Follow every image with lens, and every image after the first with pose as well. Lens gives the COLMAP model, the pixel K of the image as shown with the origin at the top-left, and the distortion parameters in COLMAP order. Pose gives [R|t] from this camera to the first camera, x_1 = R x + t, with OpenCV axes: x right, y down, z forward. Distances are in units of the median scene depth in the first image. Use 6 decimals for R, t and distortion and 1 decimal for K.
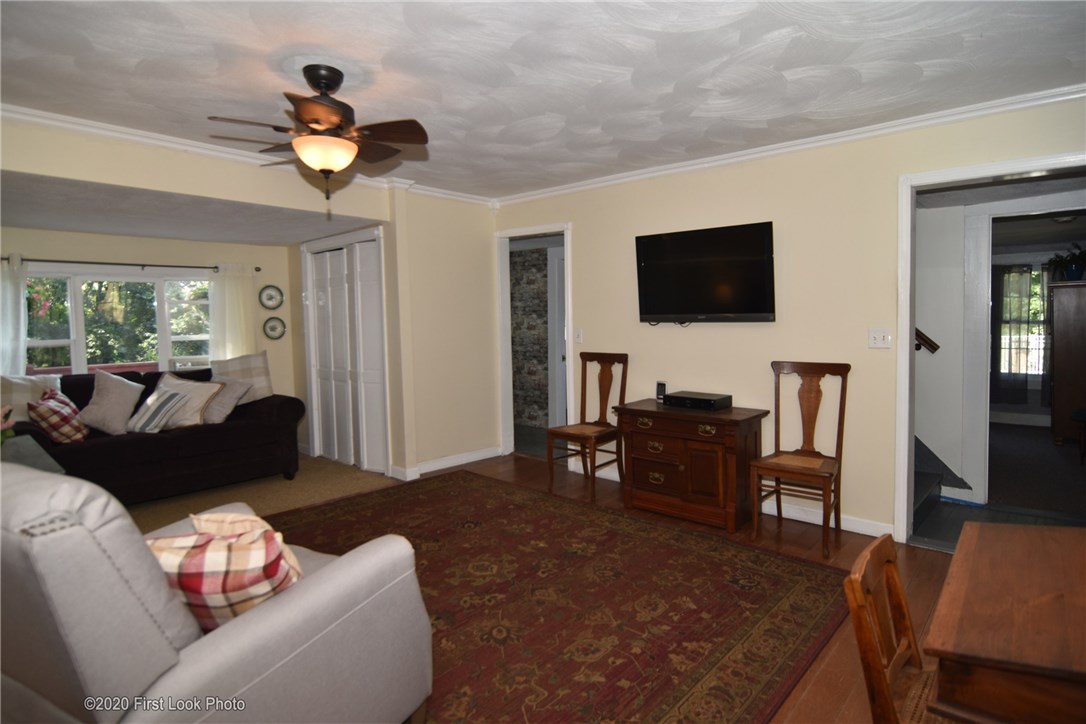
lens RADIAL K [[612.1, 0, 582.5], [0, 612.1, 348.6], [0, 0, 1]] dist [-0.026336, -0.000448]
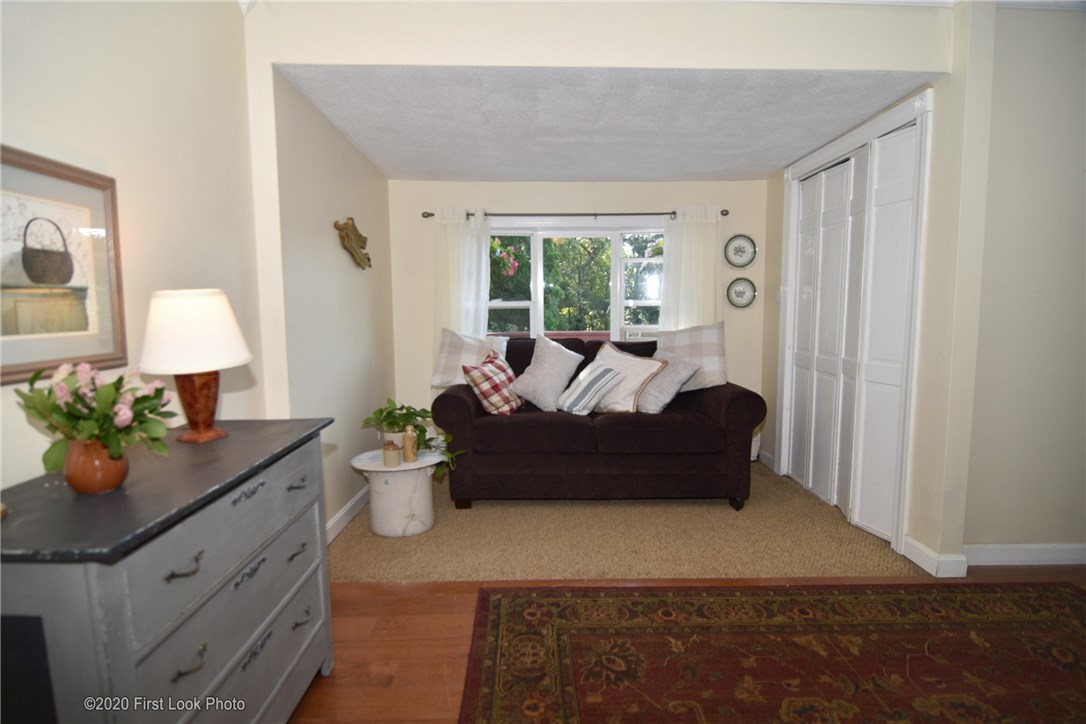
lens RADIAL K [[580.5, 0, 536.2], [0, 580.5, 364.4], [0, 0, 1]] dist [-0.004947, -0.000942]
pose [[0.653288, 0.093052, -0.751369, -0.173296], [-0.047905, 0.995510, 0.081636, 0.010466], [0.755592, -0.017338, 0.654813, 0.459802]]
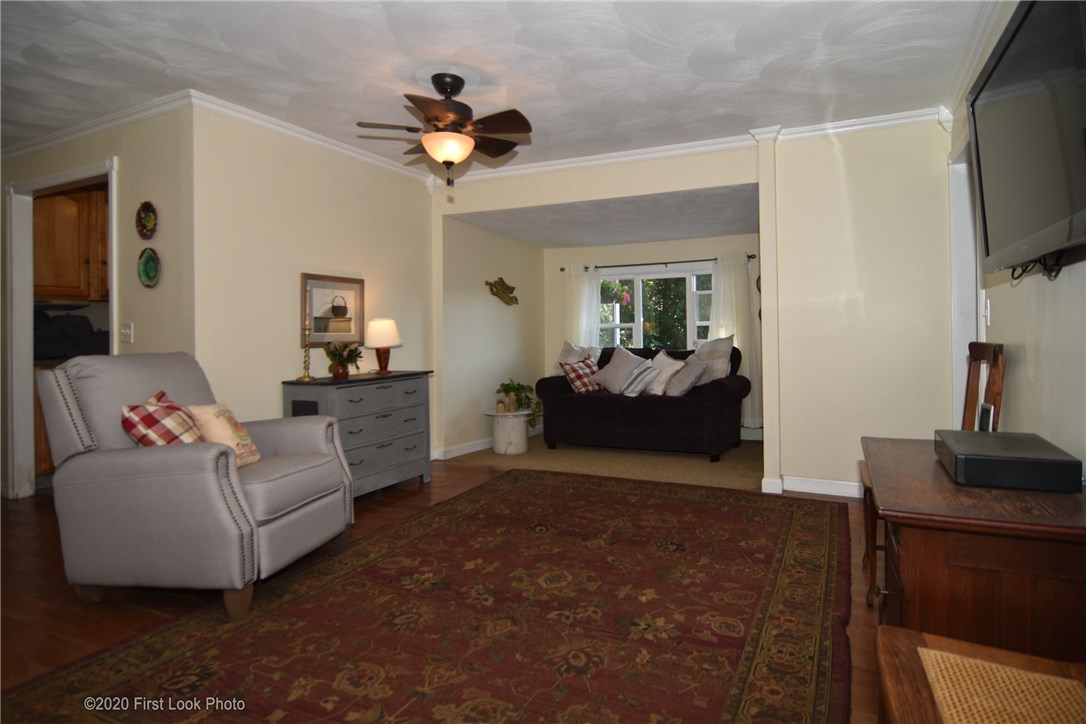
lens RADIAL K [[591.2, 0, 562.7], [0, 591.2, 341.7], [0, 0, 1]] dist [-0.016254, -0.001868]
pose [[0.245539, 0.026599, -0.969022, 0.454402], [-0.044884, 0.998863, 0.016045, 0.014054], [0.968347, 0.039554, 0.246454, 0.584789]]
